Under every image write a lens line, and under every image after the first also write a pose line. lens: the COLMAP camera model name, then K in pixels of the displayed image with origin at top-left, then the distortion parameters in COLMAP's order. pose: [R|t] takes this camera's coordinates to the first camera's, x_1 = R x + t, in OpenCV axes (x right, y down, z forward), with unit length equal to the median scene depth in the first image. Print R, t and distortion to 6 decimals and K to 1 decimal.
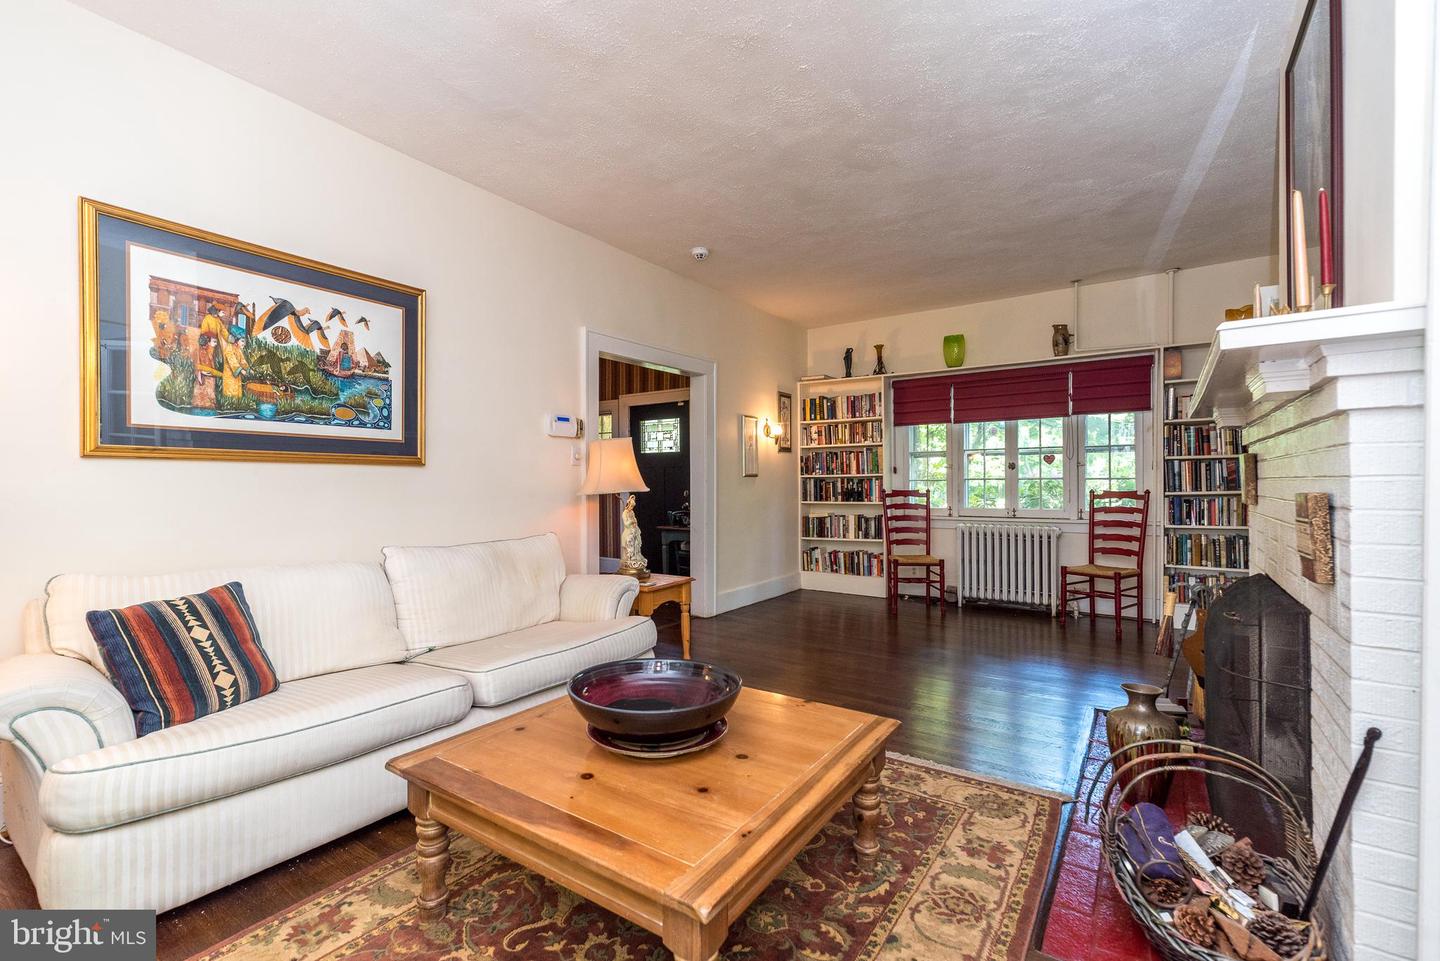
lens RADIAL K [[627.6, 0, 720.8], [0, 627.6, 474.8], [0, 0, 1]] dist [0.003990, 0.000346]
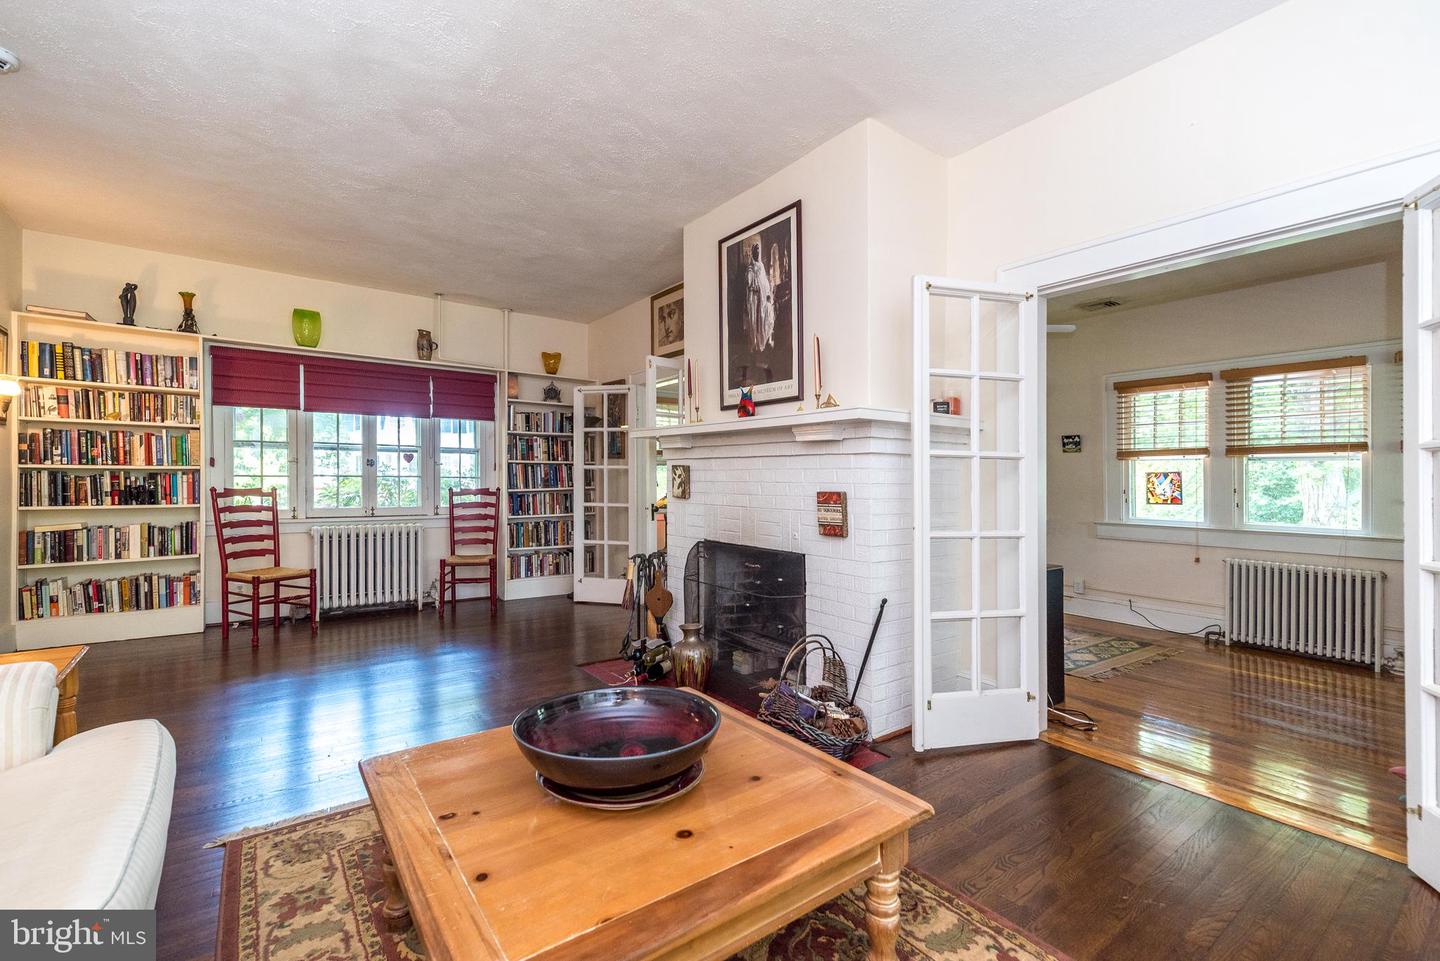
lens RADIAL K [[624.9, 0, 718.4], [0, 624.9, 458.4], [0, 0, 1]] dist [0.001771, 0.000235]
pose [[0.326121, 0.043016, 0.944349, -0.256724], [-0.021982, 0.999039, -0.037916, 0.003580], [-0.945073, -0.008394, 0.326753, 0.177809]]
